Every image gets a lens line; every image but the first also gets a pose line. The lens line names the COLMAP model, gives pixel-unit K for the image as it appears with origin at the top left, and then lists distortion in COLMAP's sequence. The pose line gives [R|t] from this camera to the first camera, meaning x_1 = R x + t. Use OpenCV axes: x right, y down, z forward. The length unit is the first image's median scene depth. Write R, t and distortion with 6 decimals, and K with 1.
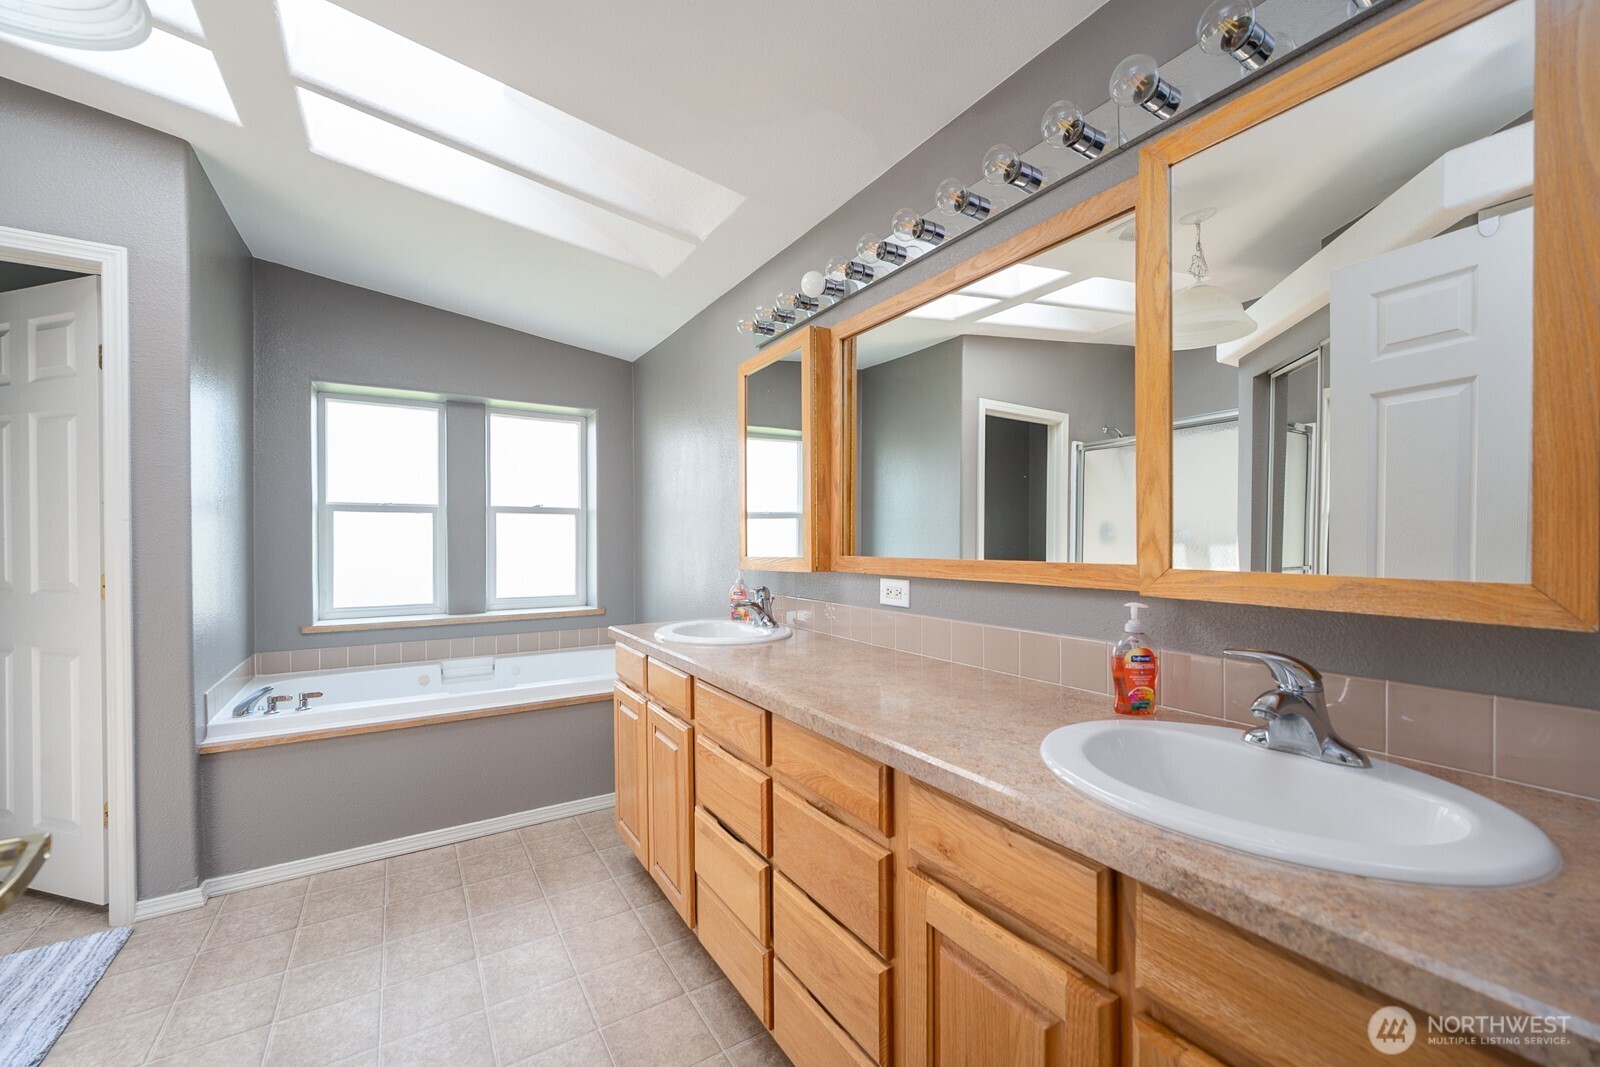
lens RADIAL K [[653.8, 0, 796.0], [0, 653.8, 541.4], [0, 0, 1]] dist [-0.001915, 0.000056]
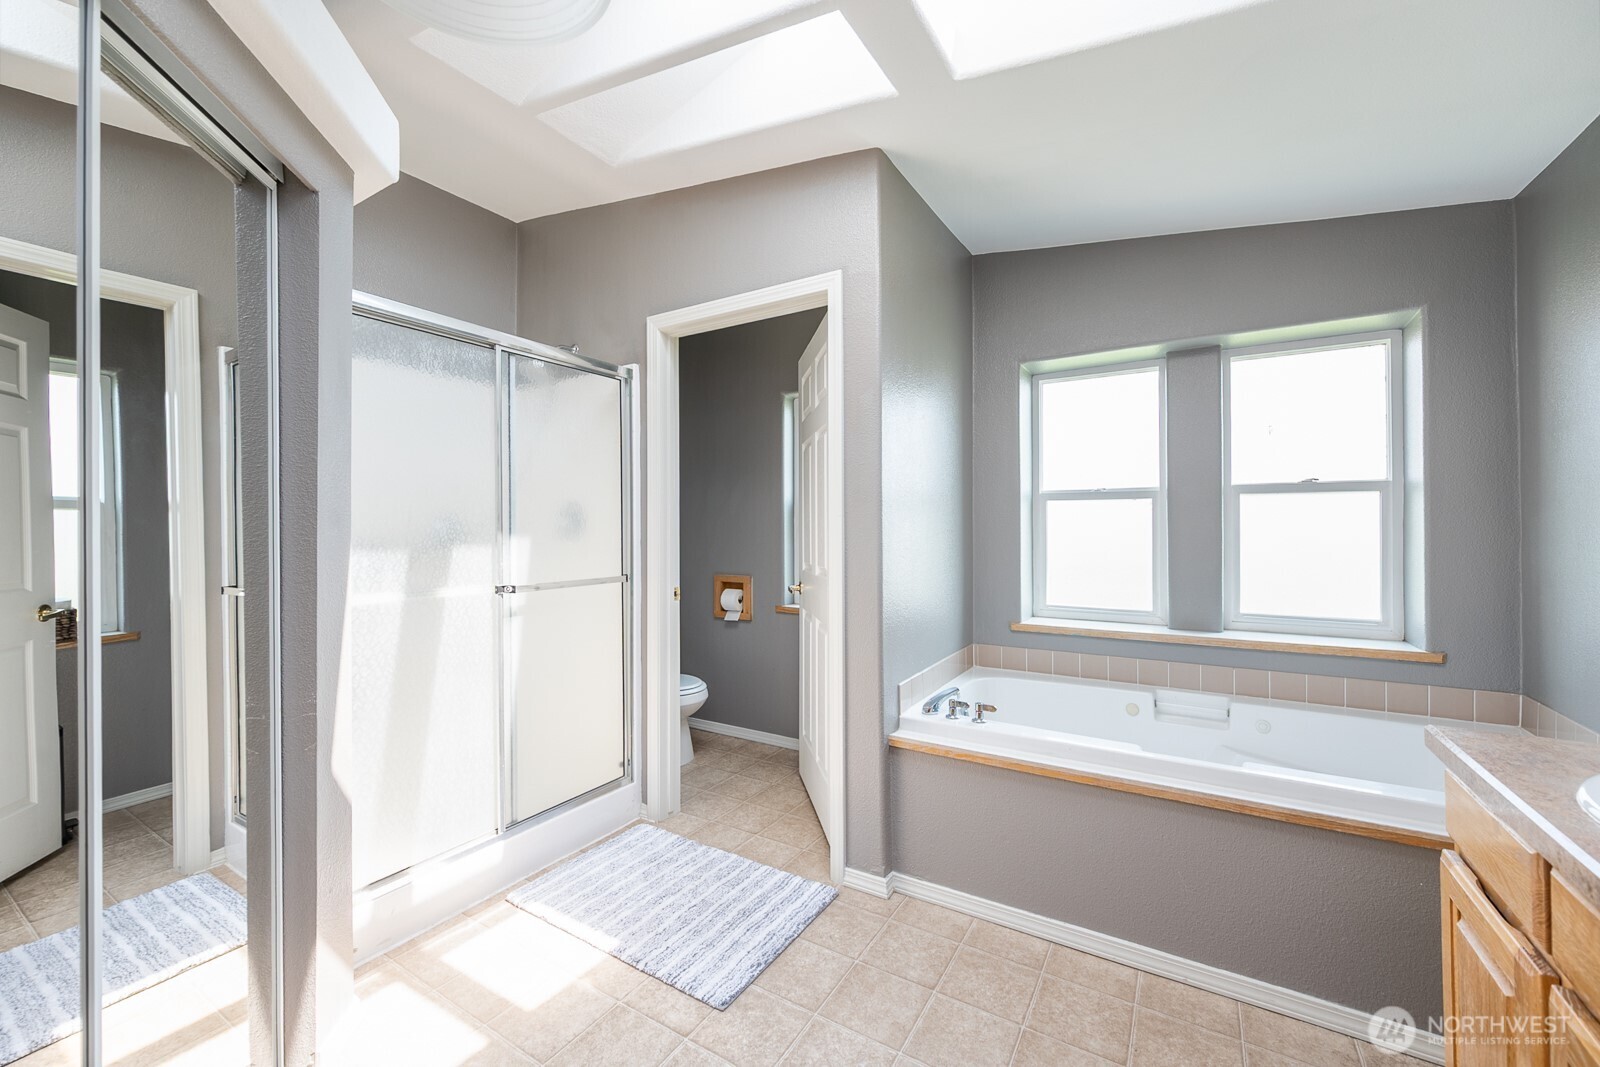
lens RADIAL K [[634.3, 0, 804.0], [0, 634.3, 526.4], [0, 0, 1]] dist [-0.001785, -0.000053]
pose [[0.453808, -0.003351, -0.891093, -0.065425], [0.000653, 0.999994, -0.003428, -0.007506], [0.891099, 0.000974, 0.453808, 0.304579]]
